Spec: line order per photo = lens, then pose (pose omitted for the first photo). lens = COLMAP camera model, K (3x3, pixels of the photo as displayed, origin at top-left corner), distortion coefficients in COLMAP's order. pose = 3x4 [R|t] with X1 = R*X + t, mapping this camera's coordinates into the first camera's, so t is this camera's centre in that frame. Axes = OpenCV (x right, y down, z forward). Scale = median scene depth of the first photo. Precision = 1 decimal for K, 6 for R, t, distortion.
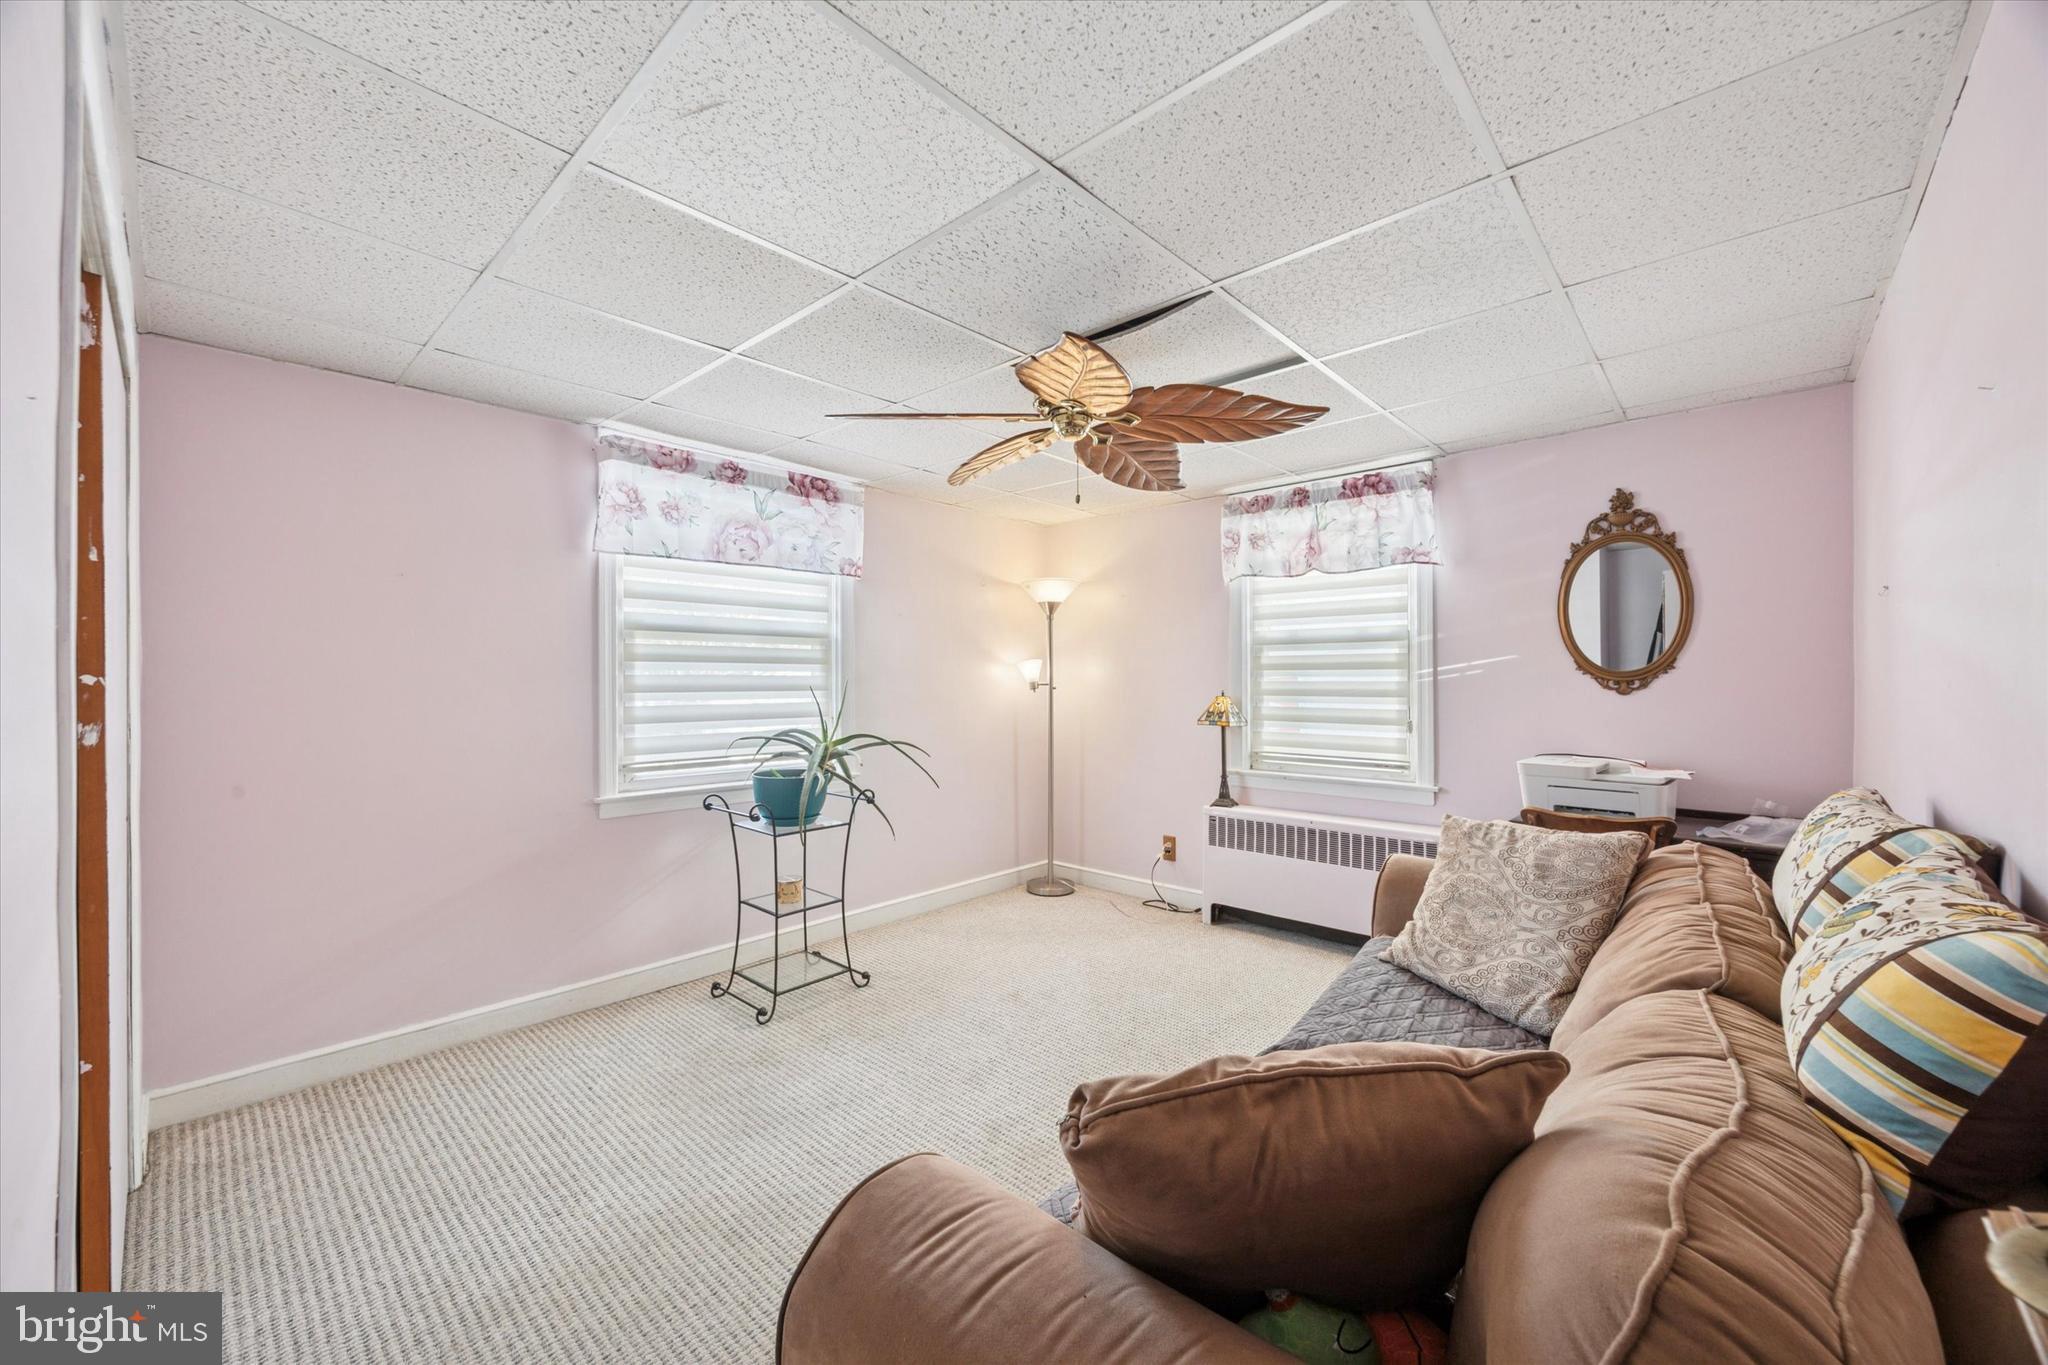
lens RADIAL K [[773.7, 0, 1016.0], [0, 773.7, 682.2], [0, 0, 1]] dist [-0.005739, 0.000068]
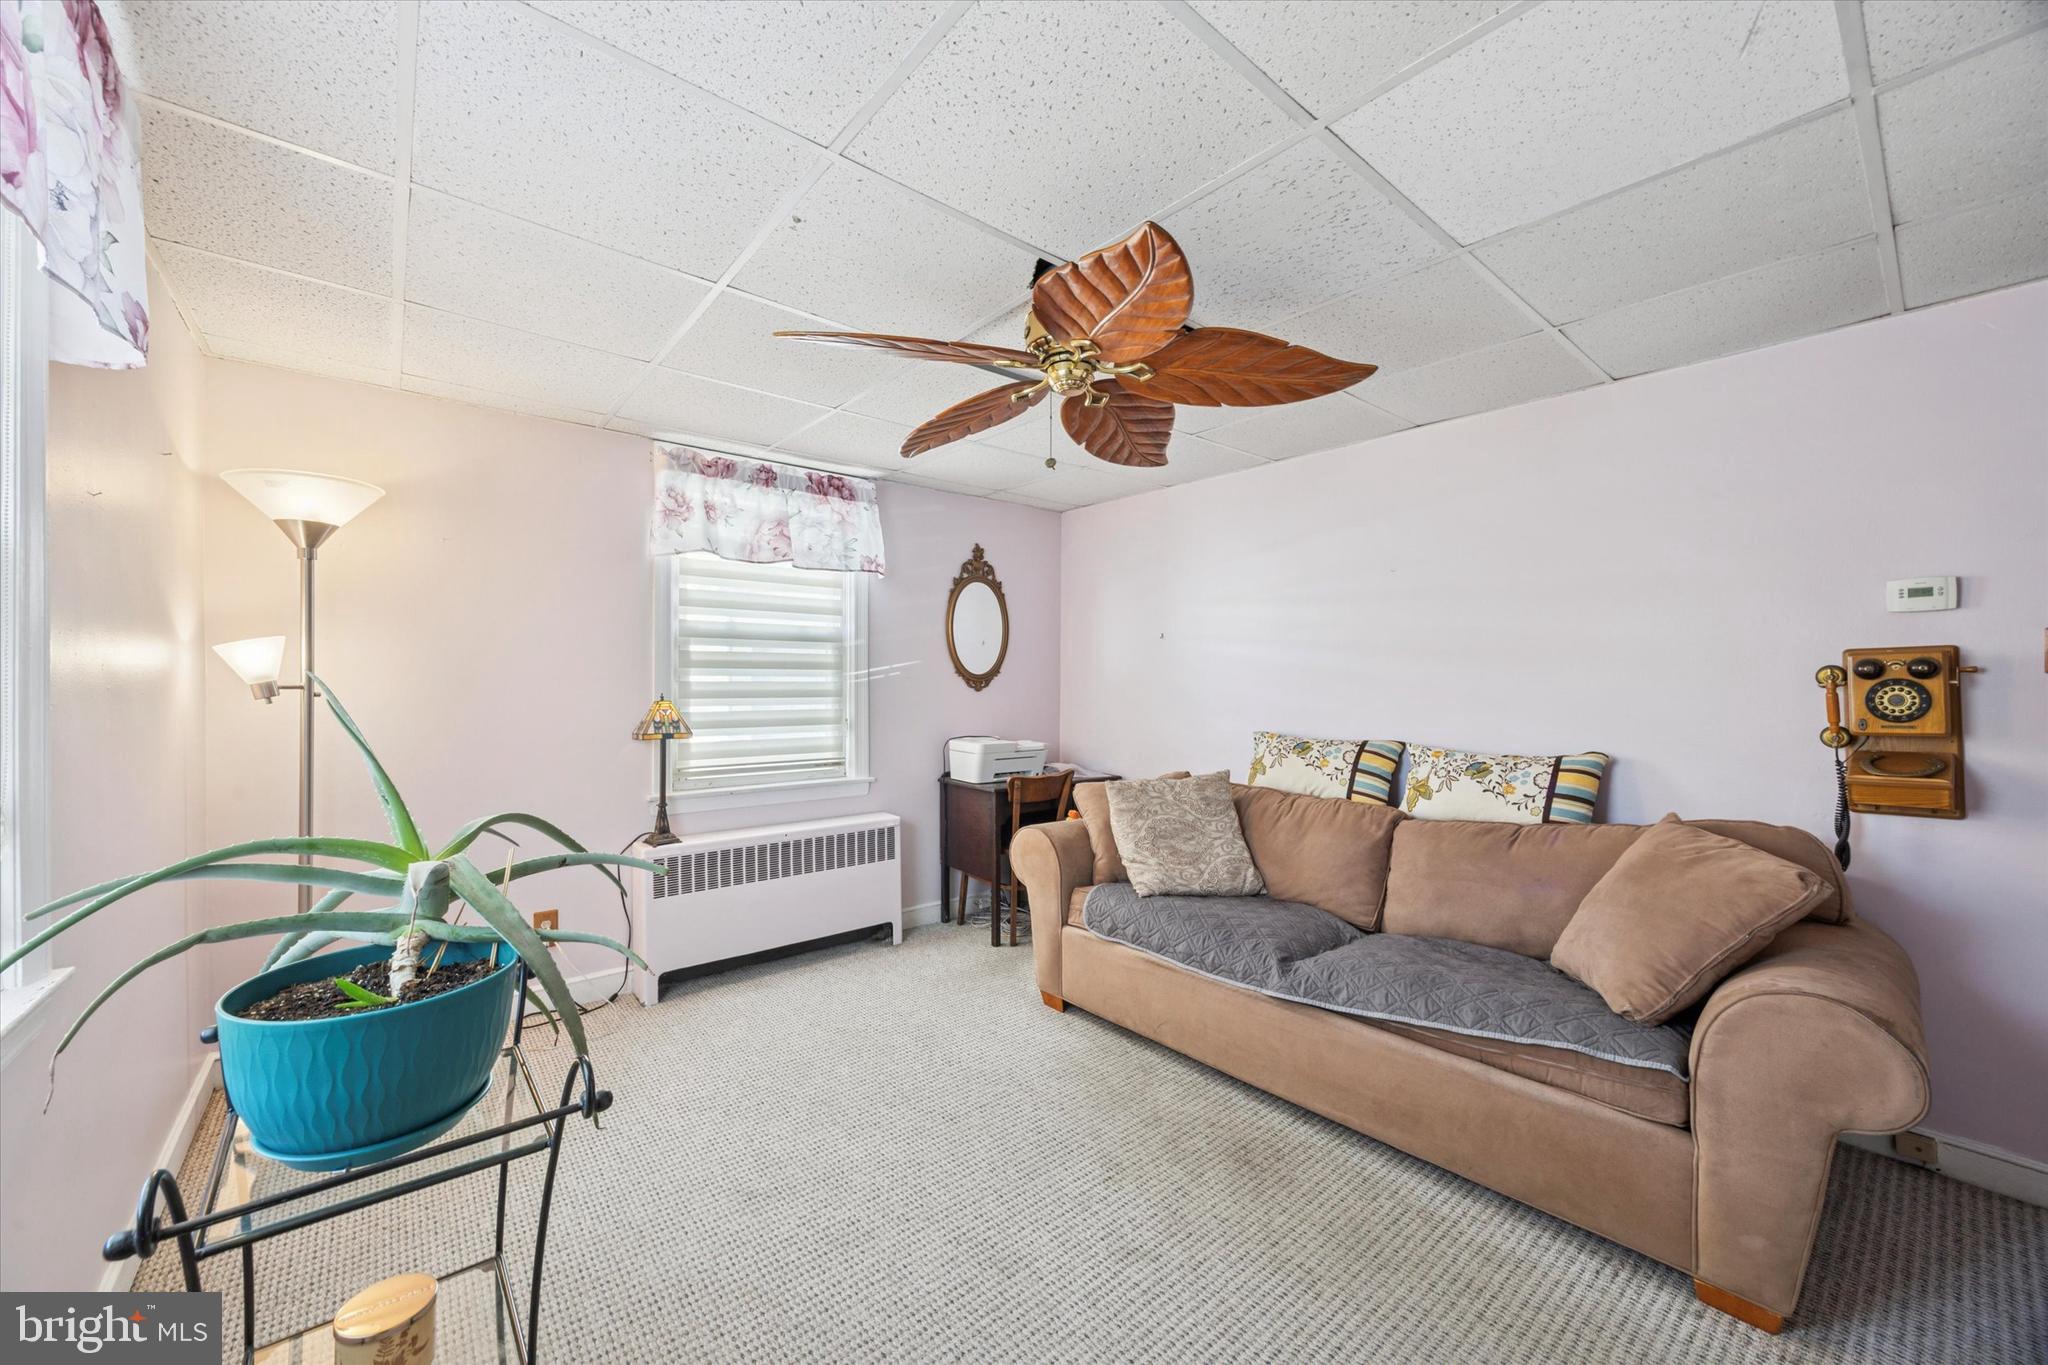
lens RADIAL K [[773.7, 0, 1012.8], [0, 773.7, 680.1], [0, 0, 1]] dist [-0.005739, 0.000068]
pose [[0.137977, 0.002356, 0.990433, -0.507100], [0.000605, 0.999997, -0.002463, -0.000212], [-0.990435, 0.000939, 0.137975, 0.625821]]
